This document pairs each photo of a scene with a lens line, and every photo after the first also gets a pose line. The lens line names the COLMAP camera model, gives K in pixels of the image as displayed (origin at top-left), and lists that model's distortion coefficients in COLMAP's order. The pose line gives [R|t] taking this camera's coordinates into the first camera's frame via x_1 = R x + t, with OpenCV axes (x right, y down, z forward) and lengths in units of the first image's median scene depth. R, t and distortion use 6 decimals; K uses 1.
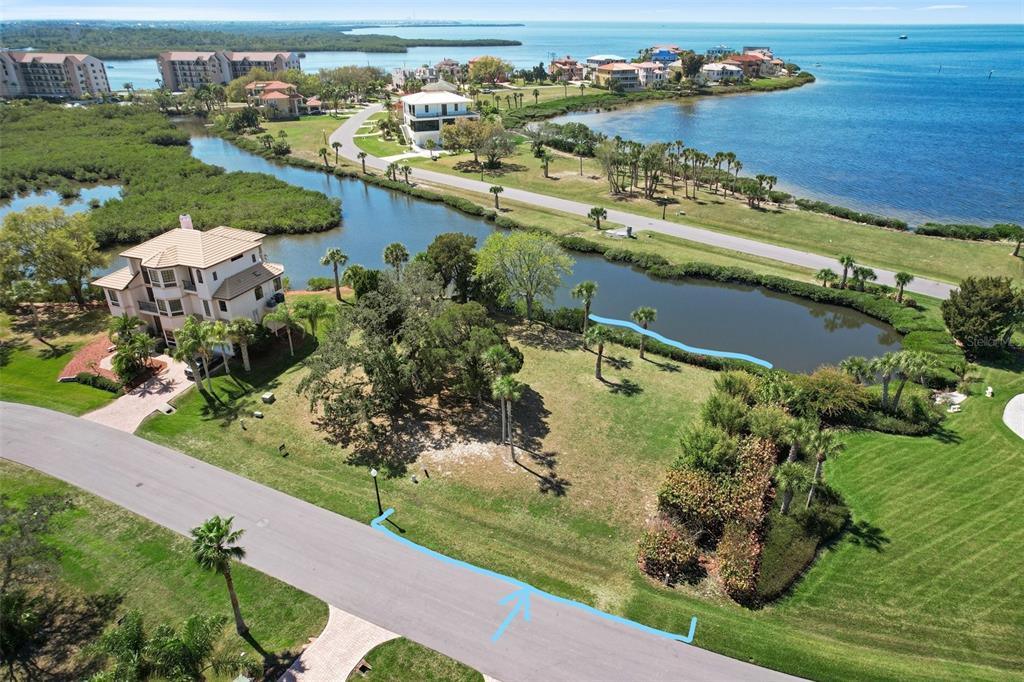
lens RADIAL K [[659.9, 0, 519.1], [0, 659.9, 342.0], [0, 0, 1]] dist [-0.074661, 0.068548]
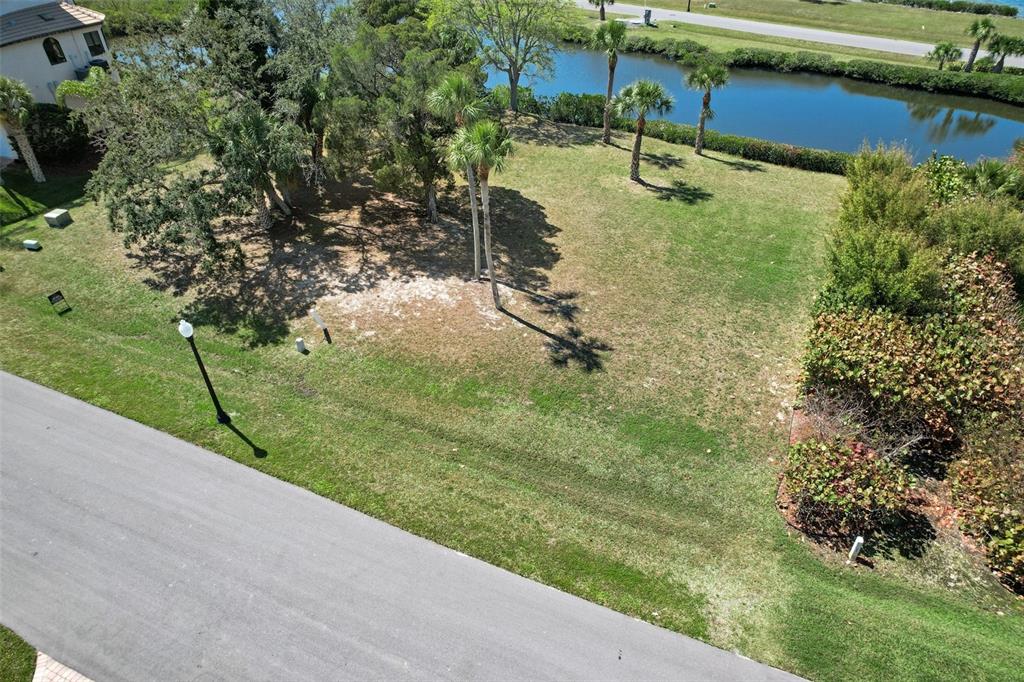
lens RADIAL K [[659.9, 0, 519.1], [0, 659.9, 342.0], [0, 0, 1]] dist [-0.074661, 0.068548]
pose [[0.999193, -0.024505, 0.031822, -0.006519], [0.018838, 0.985686, 0.167539, 0.098749], [-0.035472, -0.166804, 0.985352, 0.396670]]
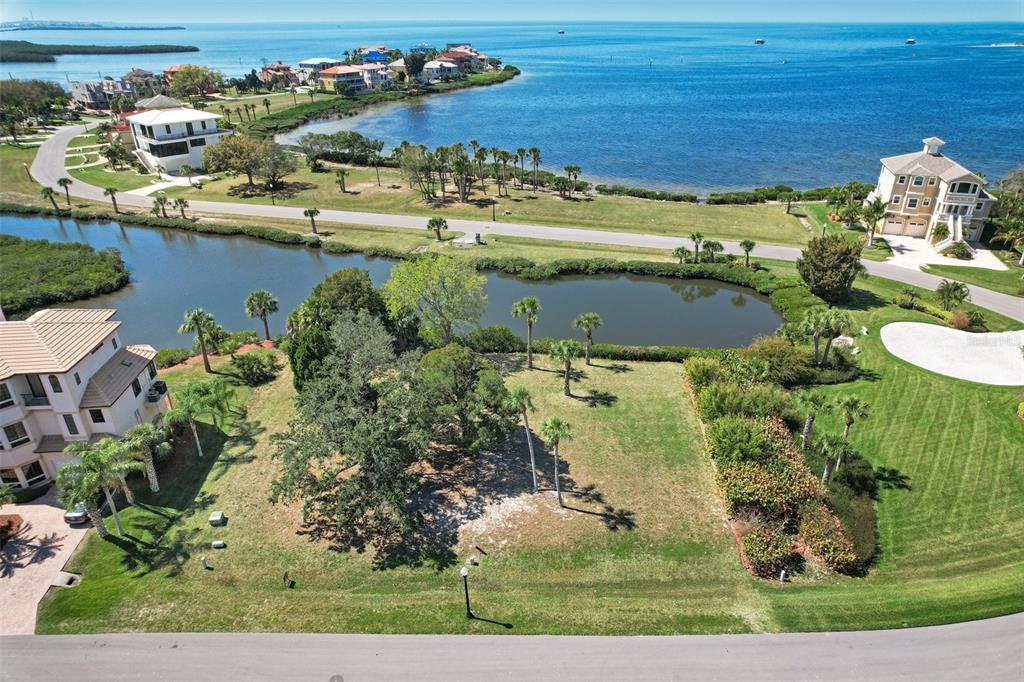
lens RADIAL K [[659.9, 0, 519.1], [0, 659.9, 342.0], [0, 0, 1]] dist [-0.074661, 0.068548]
pose [[0.899315, -0.198424, 0.389692, -0.303318], [0.198237, 0.979290, 0.041154, -0.075048], [-0.389787, 0.040241, 0.920025, 0.143729]]
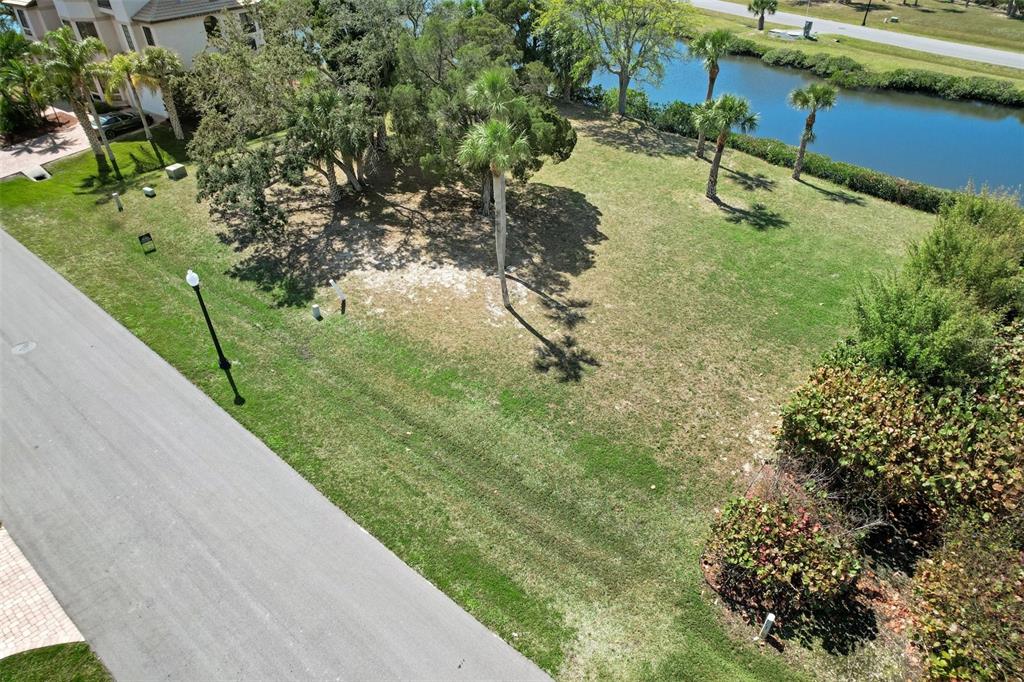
lens RADIAL K [[659.9, 0, 519.1], [0, 659.9, 342.0], [0, 0, 1]] dist [-0.074661, 0.068548]
pose [[0.971243, 0.141400, -0.191553, 0.086864], [-0.107161, 0.978062, 0.178636, 0.094008], [0.212610, -0.152972, 0.965089, 0.406437]]
